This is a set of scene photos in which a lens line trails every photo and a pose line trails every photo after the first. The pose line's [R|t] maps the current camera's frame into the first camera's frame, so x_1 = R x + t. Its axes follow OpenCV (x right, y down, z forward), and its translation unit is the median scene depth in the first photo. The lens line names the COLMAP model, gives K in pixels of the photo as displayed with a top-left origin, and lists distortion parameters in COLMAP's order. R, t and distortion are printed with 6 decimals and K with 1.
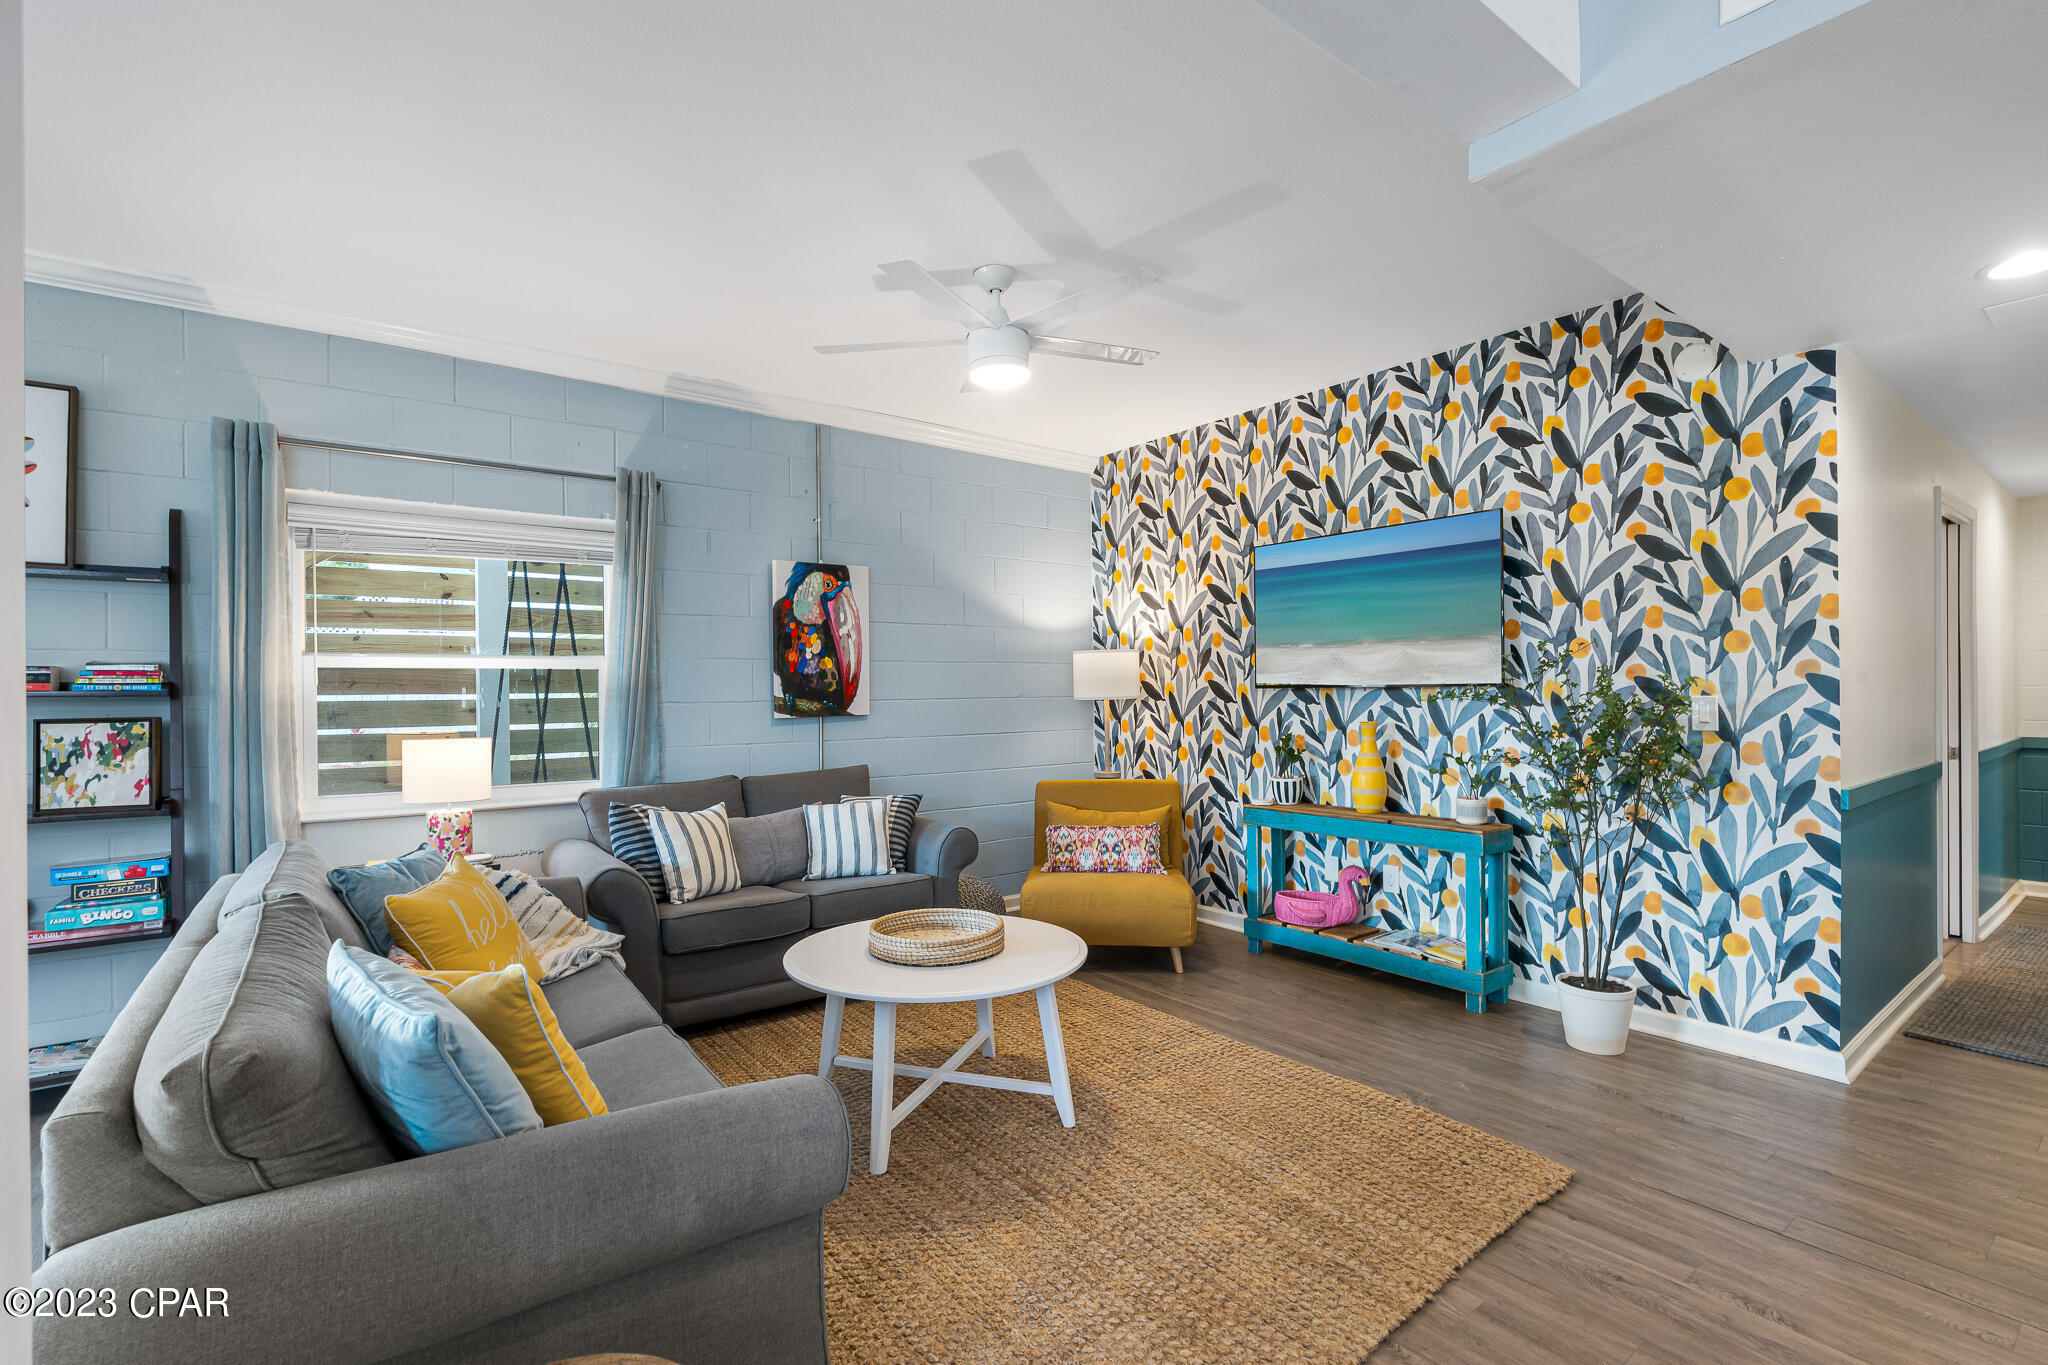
lens RADIAL K [[933.1, 0, 1027.5], [0, 933.1, 696.2], [0, 0, 1]] dist [-0.015129, 0.008063]
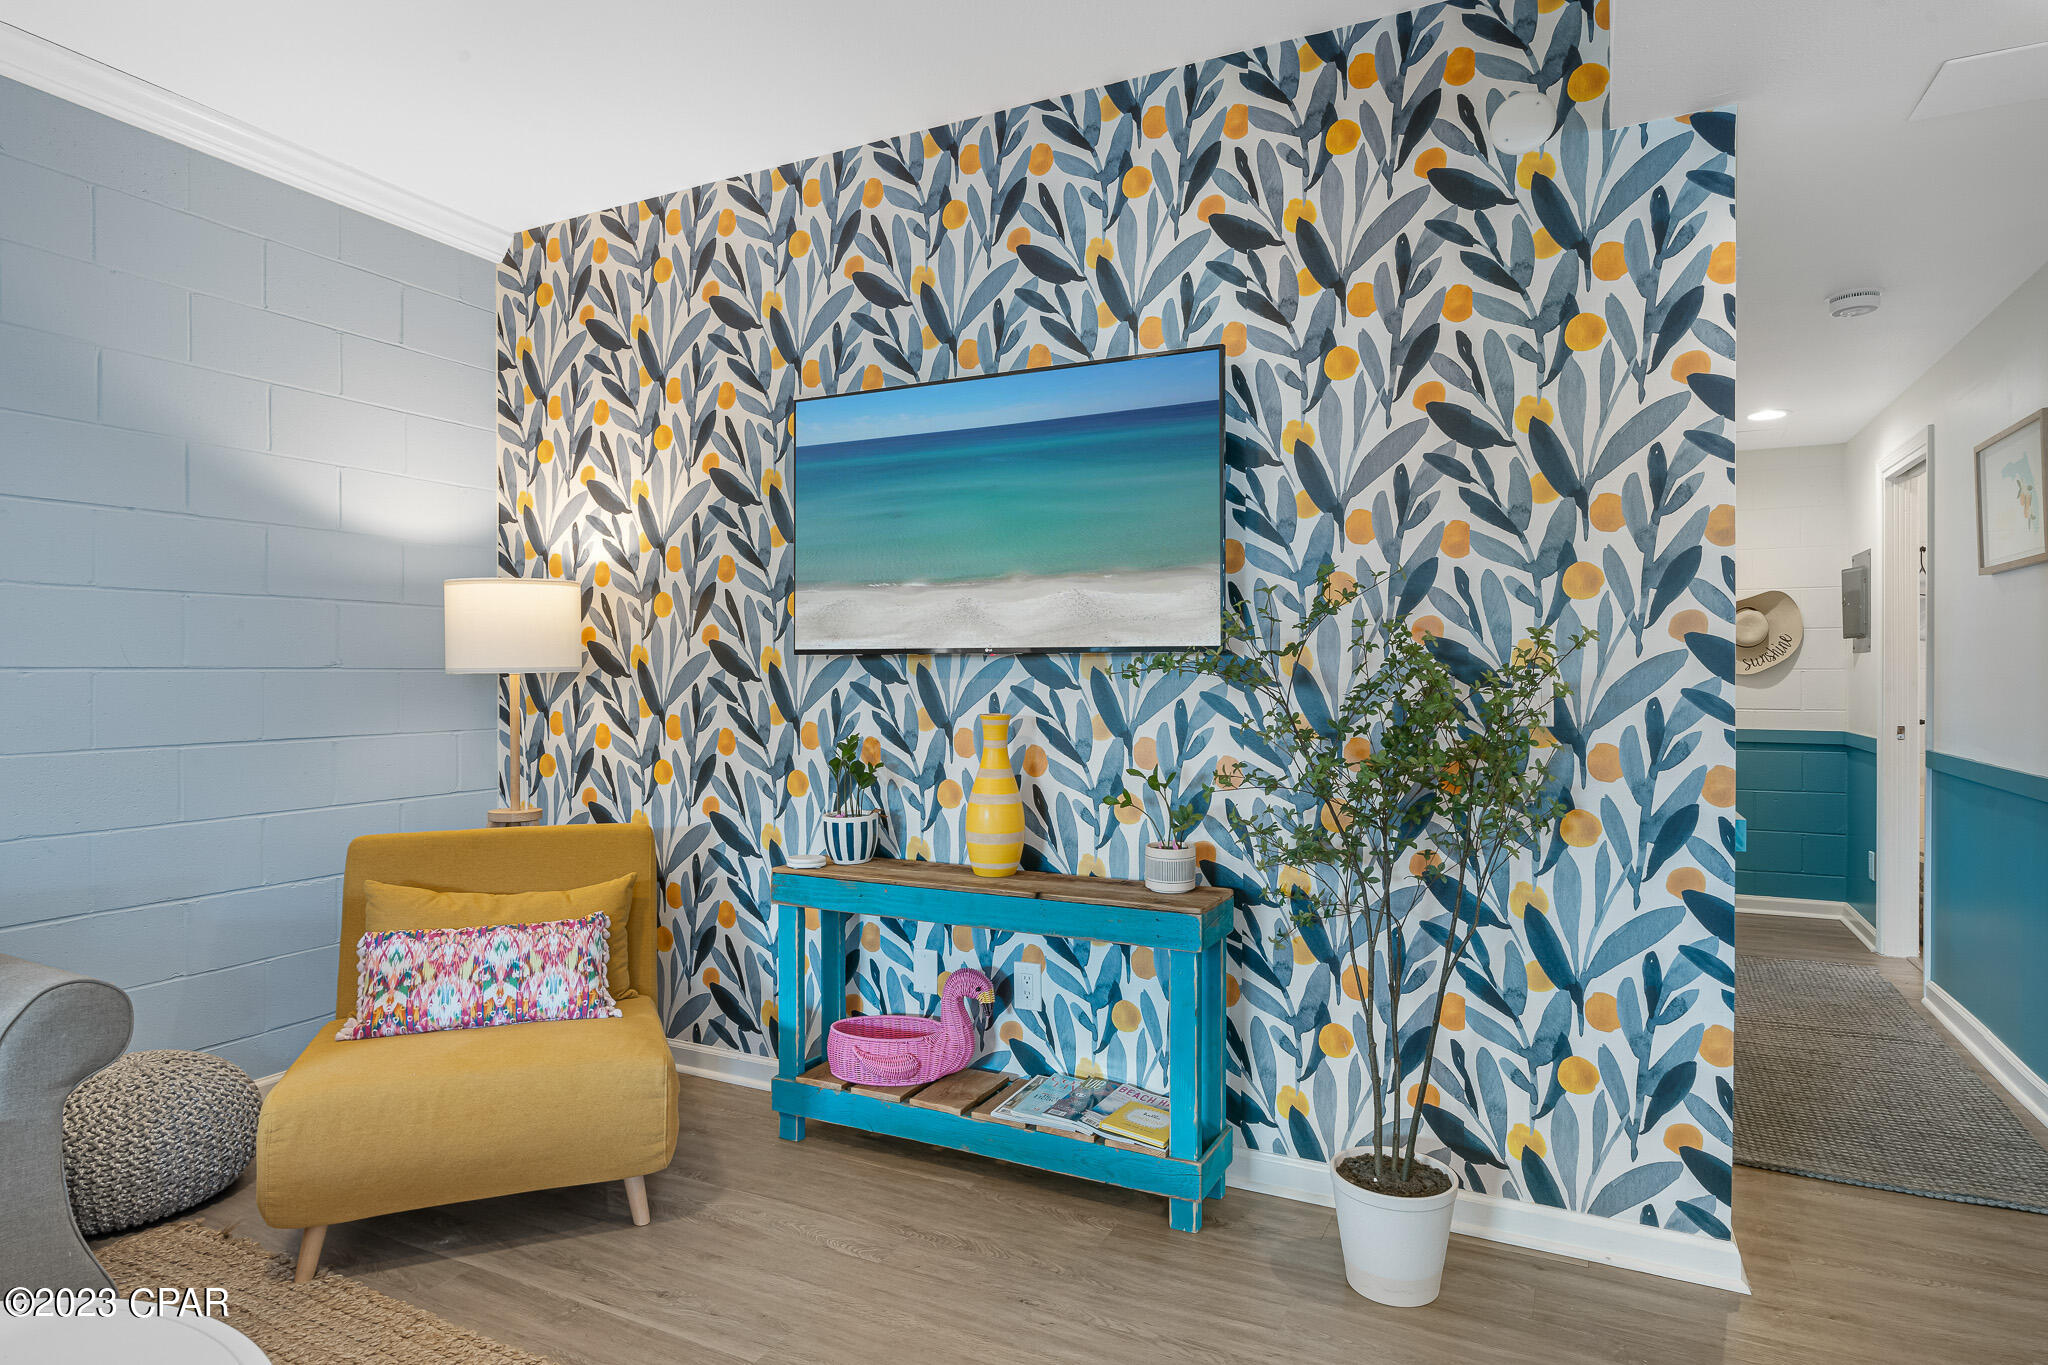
lens RADIAL K [[1131.0, 0, 1027.3], [0, 1131.0, 673.9], [0, 0, 1]] dist [-0.006913, 0.002257]
pose [[0.898162, 0.010034, 0.439549, 0.081176], [-0.006829, 0.999937, -0.008873, 0.009004], [-0.439611, 0.004968, 0.898175, 0.372334]]
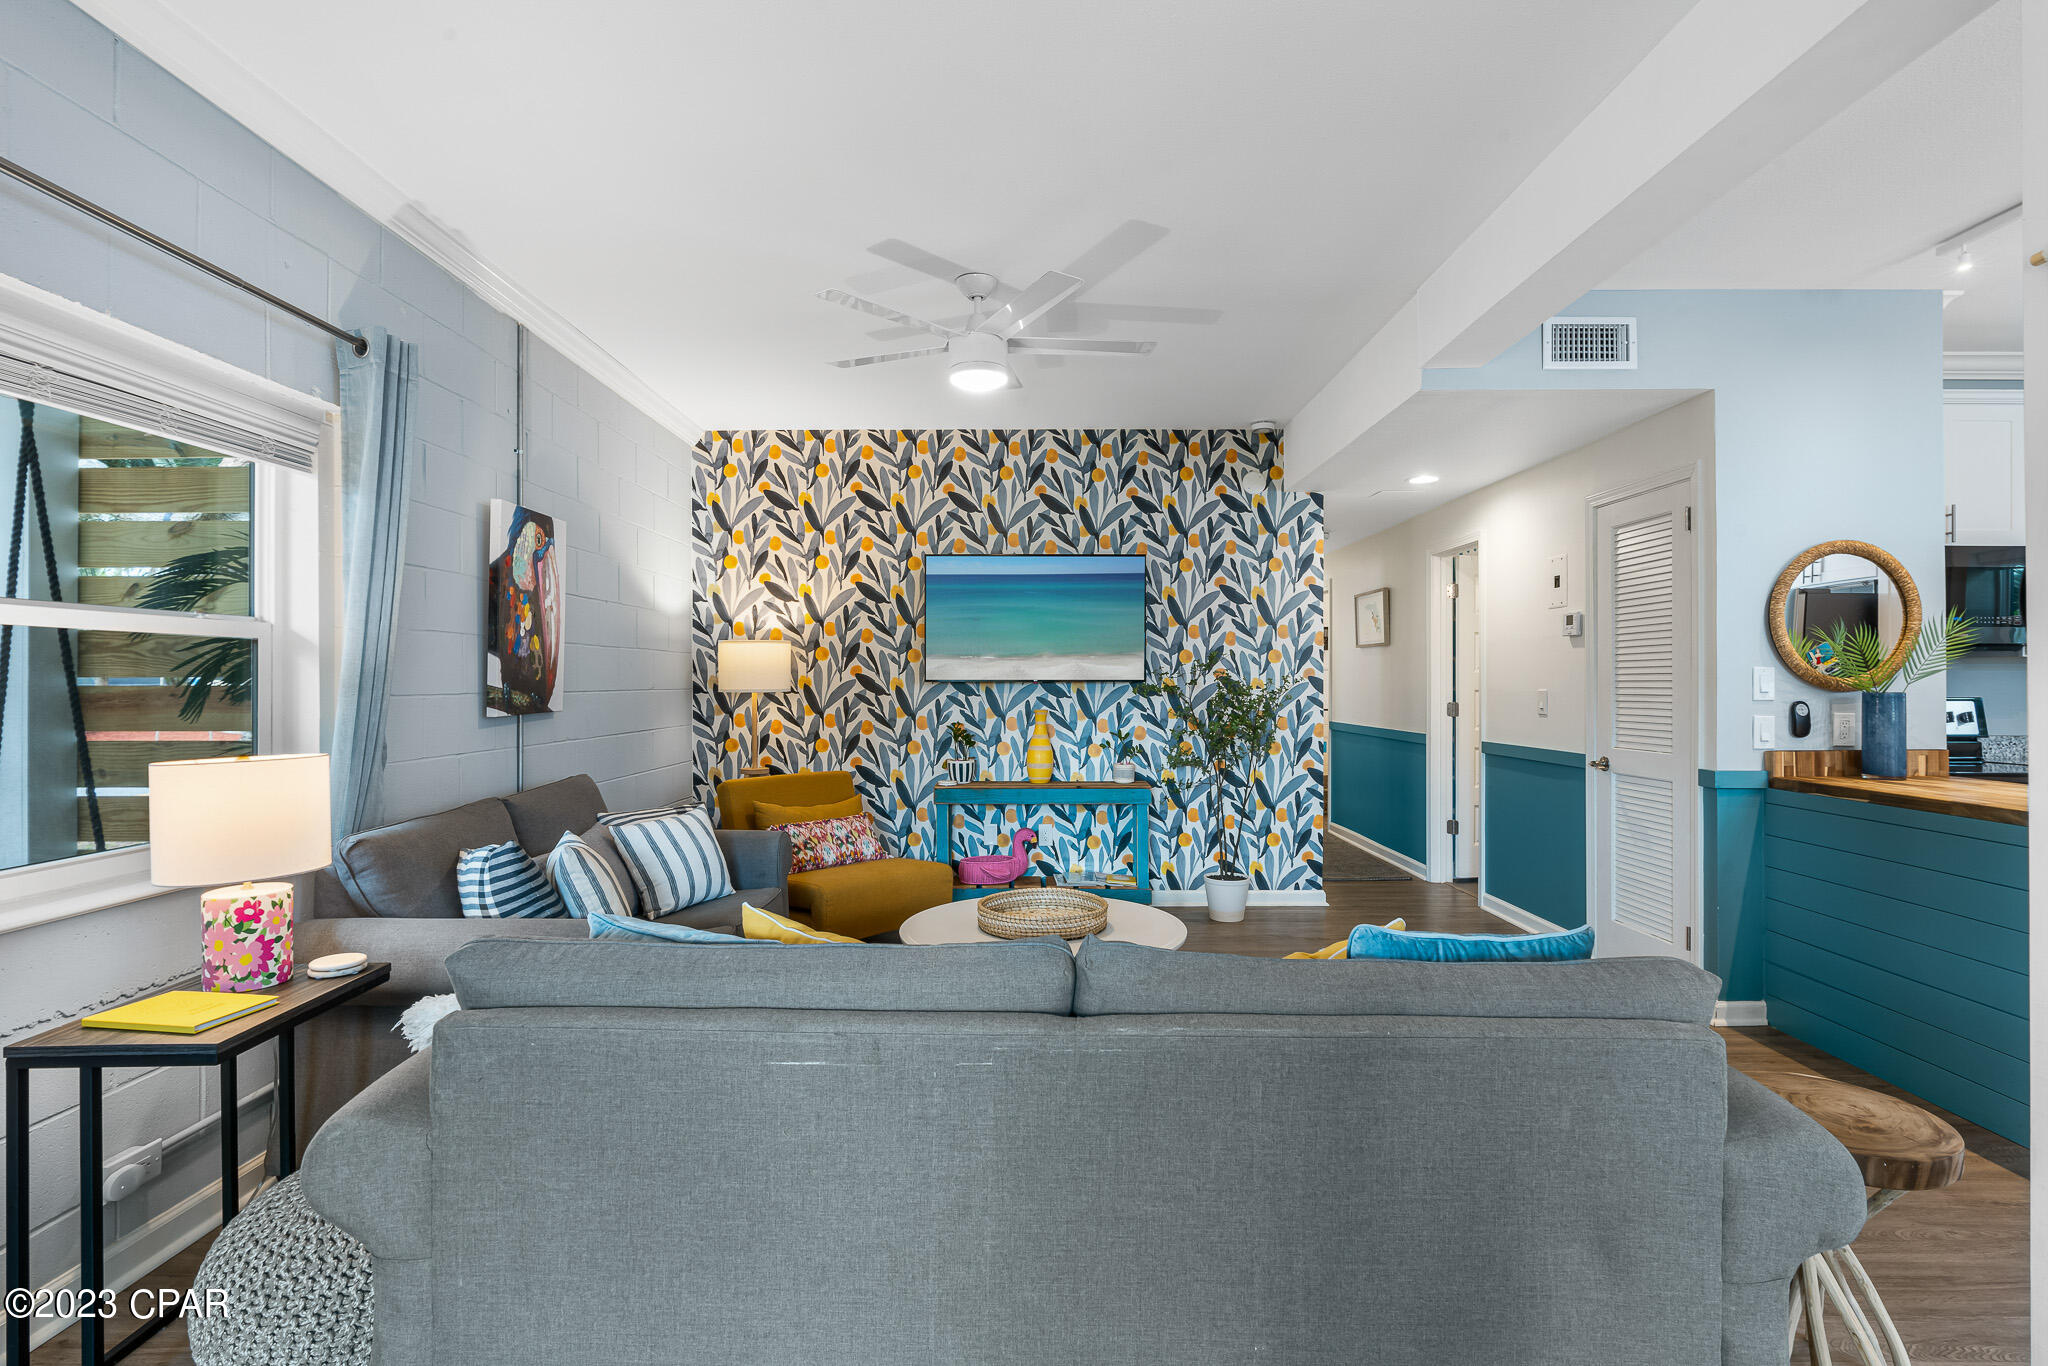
lens RADIAL K [[946.9, 0, 1022.6], [0, 946.9, 679.3], [0, 0, 1]] dist [-0.015951, 0.000992]
pose [[0.610214, 0.011449, 0.792154, -0.645549], [-0.000380, 0.999900, -0.014158, 0.004955], [-0.792237, 0.008338, 0.610157, 0.246746]]
